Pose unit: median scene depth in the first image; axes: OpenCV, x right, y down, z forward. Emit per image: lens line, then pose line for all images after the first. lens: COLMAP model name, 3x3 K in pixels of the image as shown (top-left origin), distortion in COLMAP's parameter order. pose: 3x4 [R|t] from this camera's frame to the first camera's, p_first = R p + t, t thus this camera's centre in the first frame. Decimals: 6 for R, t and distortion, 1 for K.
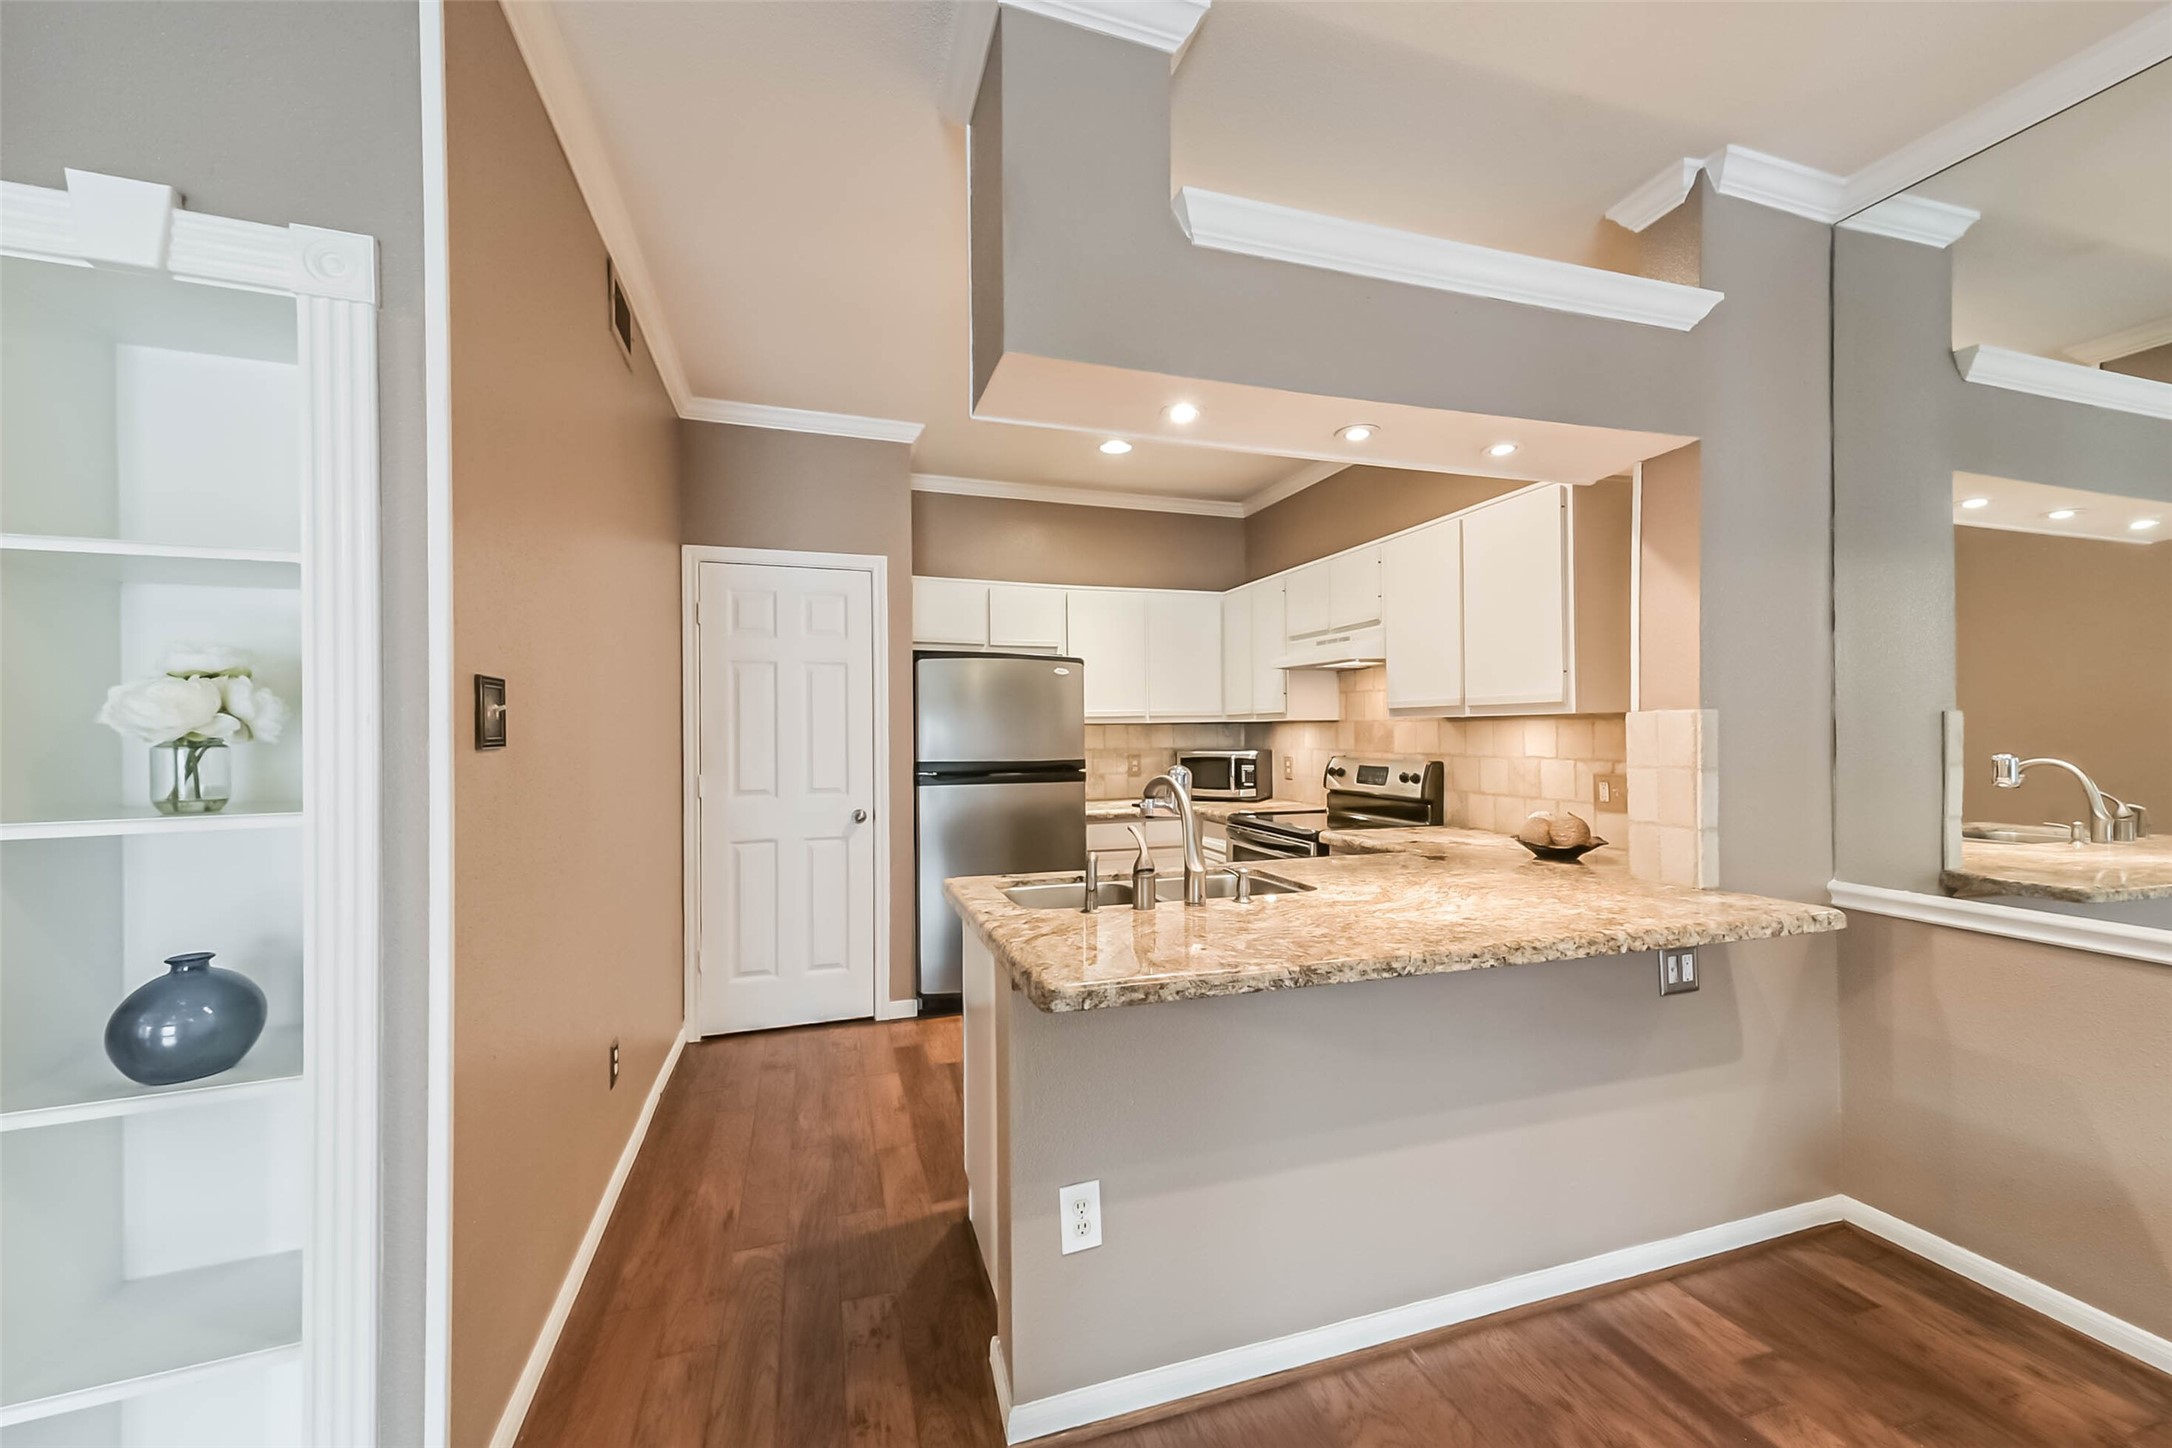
lens RADIAL K [[837.0, 0, 1088.7], [0, 837.0, 727.5], [0, 0, 1]] dist [0.022411, -0.000190]
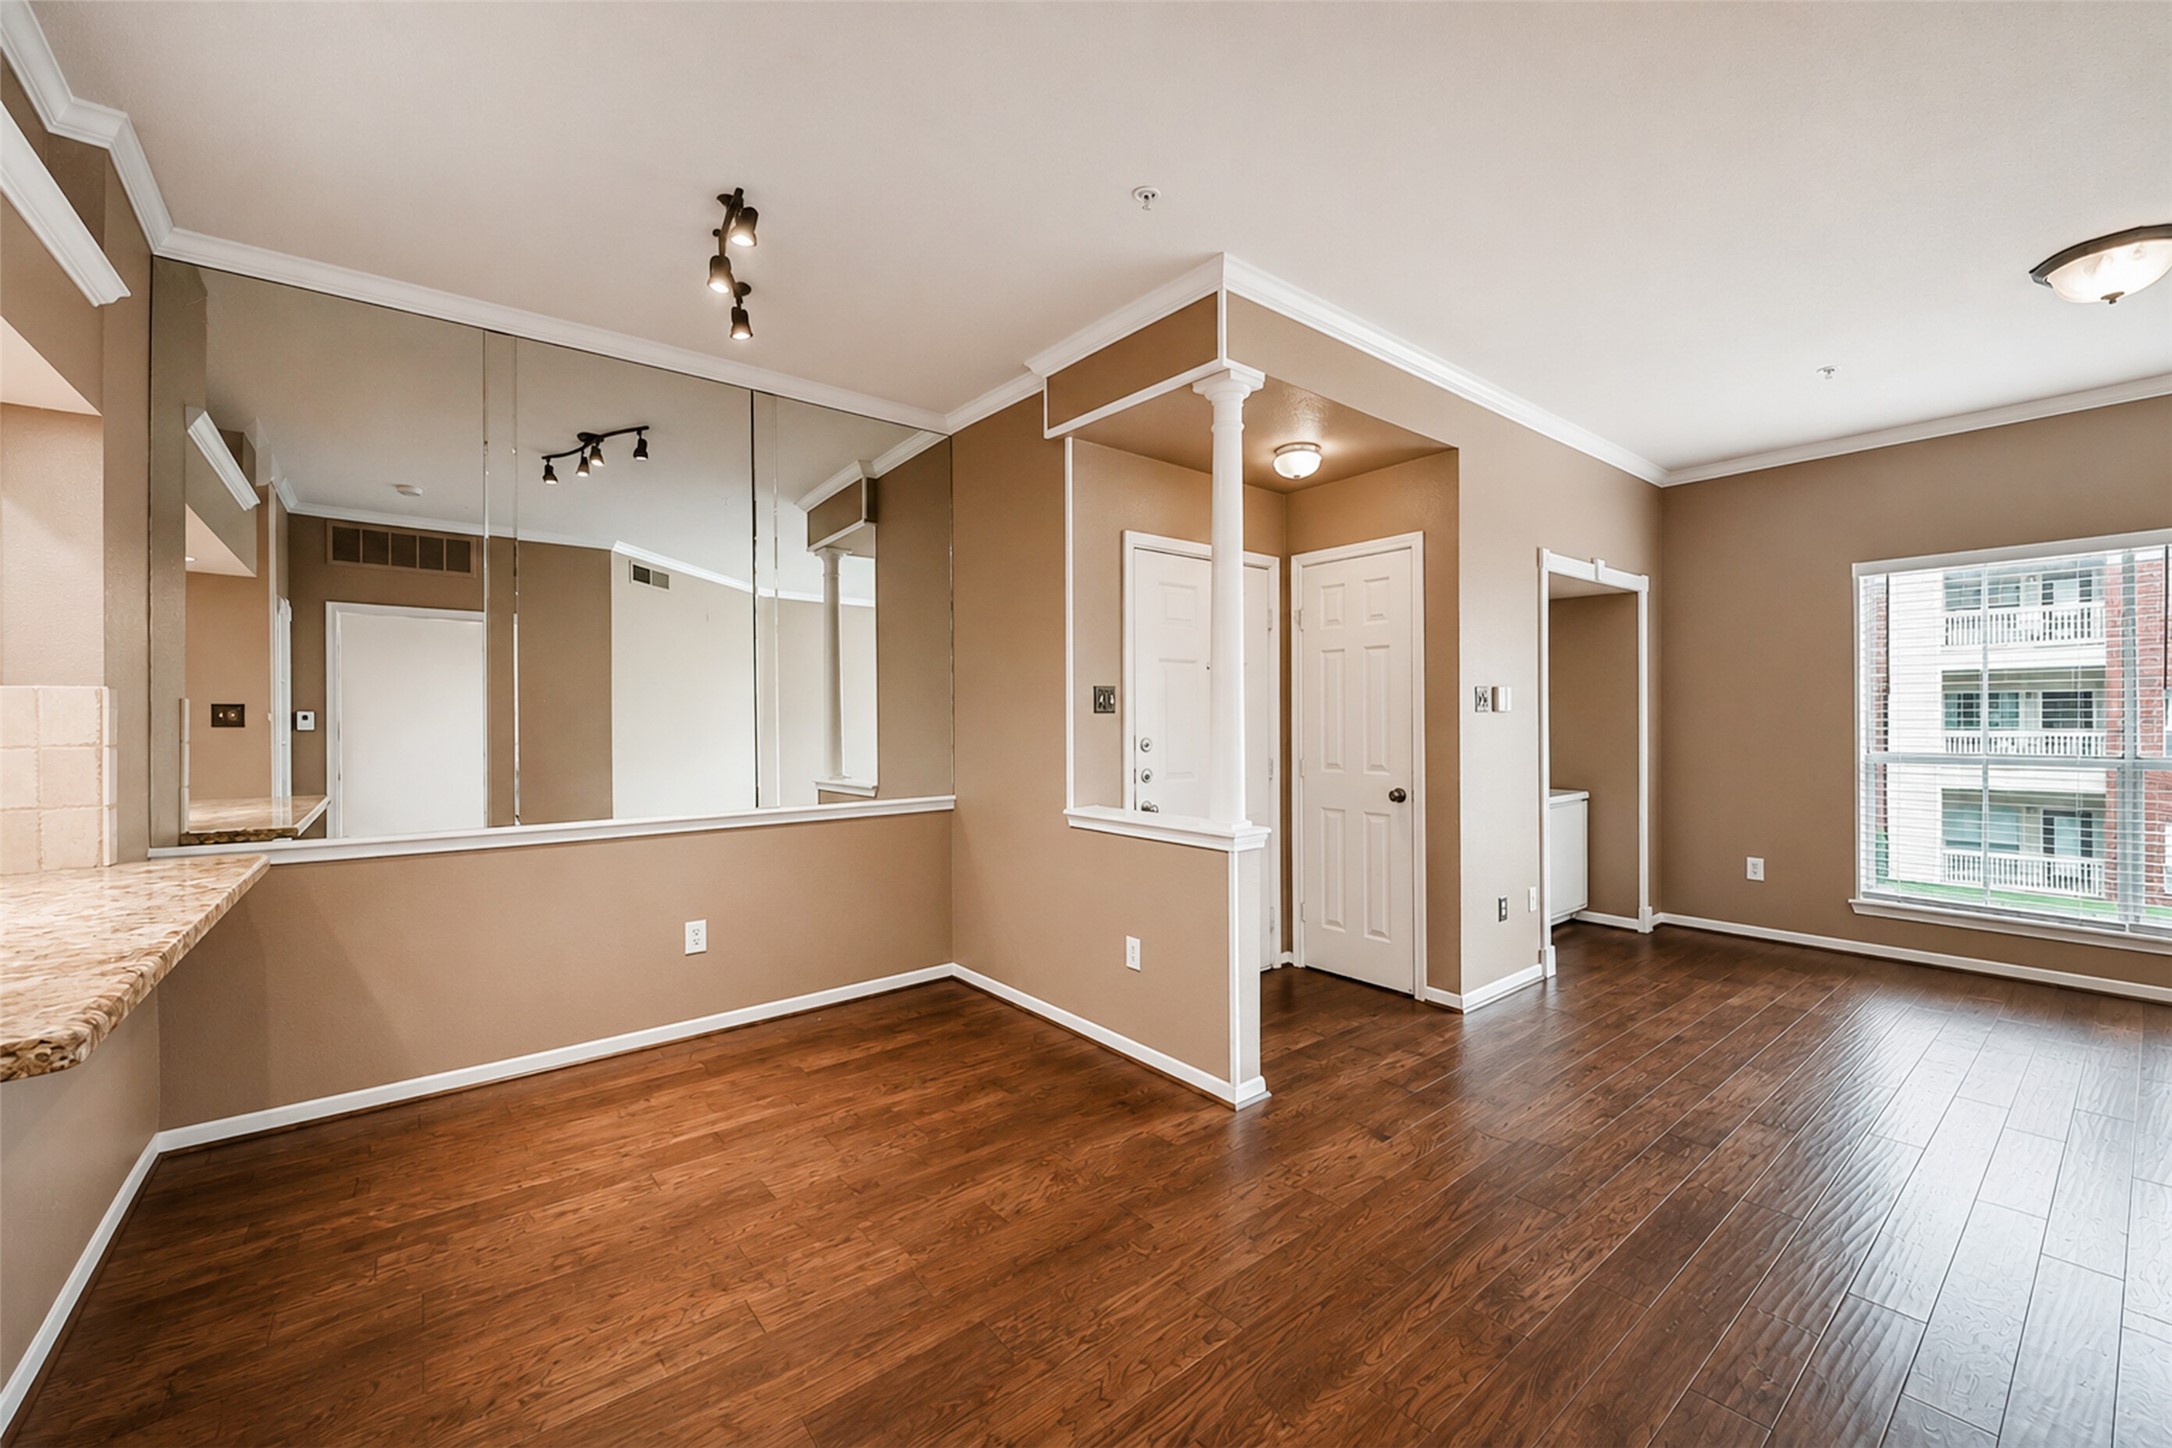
lens RADIAL K [[856.7, 0, 1098.3], [0, 856.7, 725.6], [0, 0, 1]] dist [0.000732, -0.000018]
pose [[-0.357088, 0.003023, 0.934066, -0.371766], [0.007411, 0.999972, -0.000403, 0.016462], [-0.934041, 0.006779, -0.357100, 0.150199]]
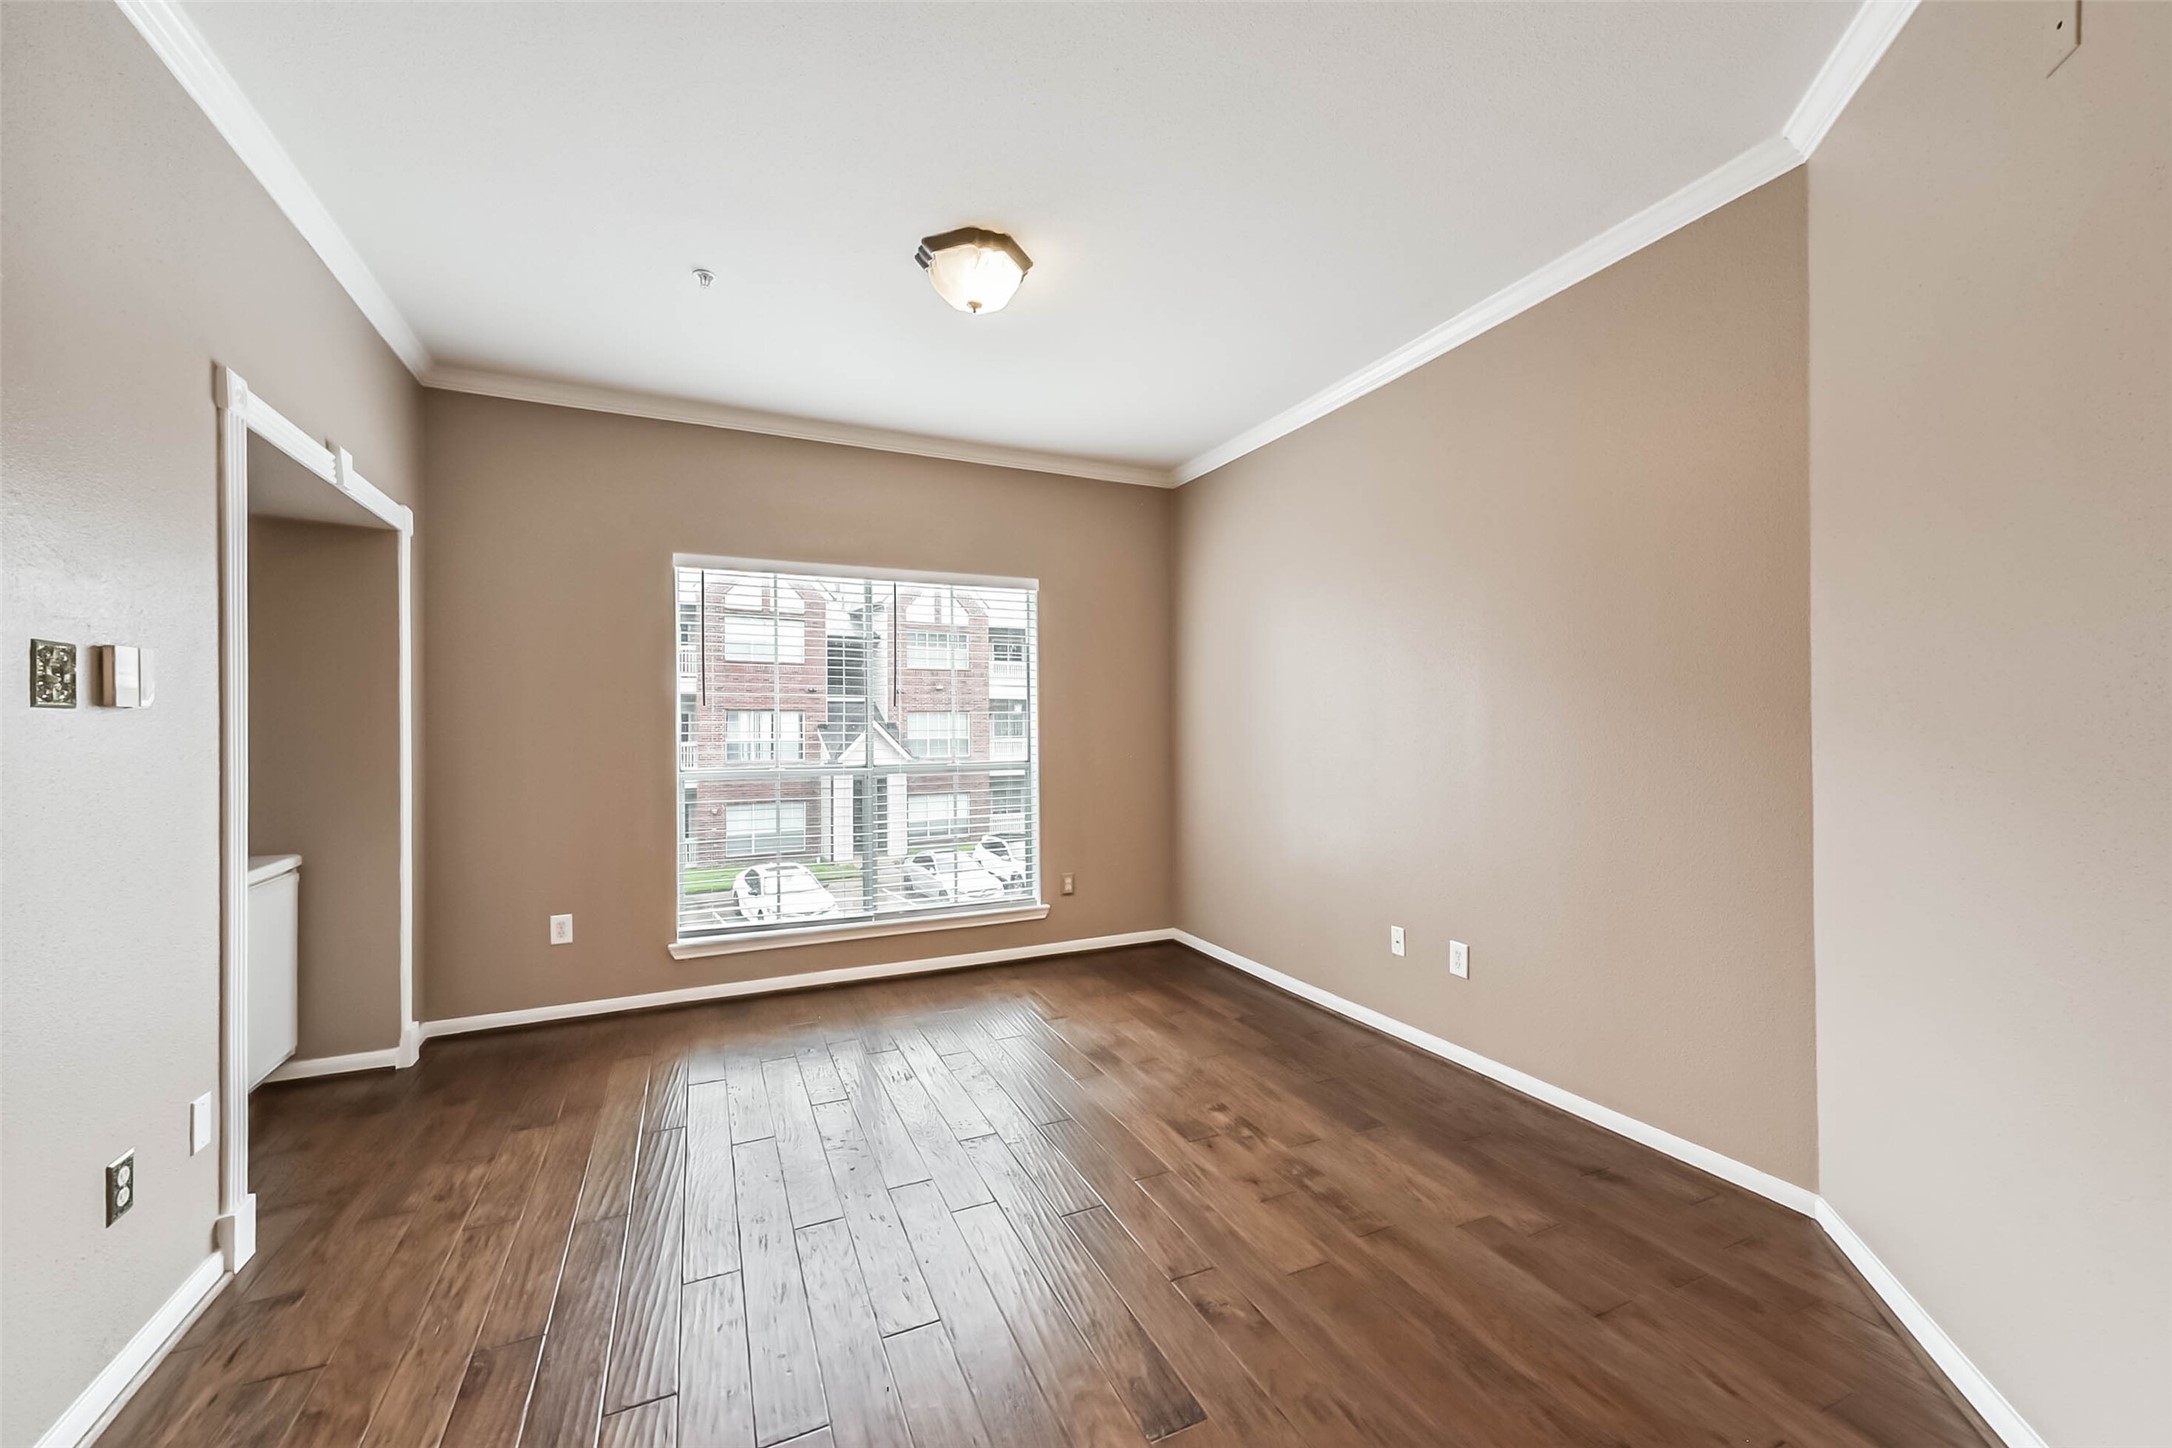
lens RADIAL K [[852.6, 0, 1084.9], [0, 852.6, 728.3], [0, 0, 1]] dist [0.015887, 0.000322]
pose [[-0.993816, 0.013347, -0.110238, -0.001578], [0.013359, 0.999911, 0.000632, 0.017983], [0.110236, -0.000845, -0.993905, -0.193924]]
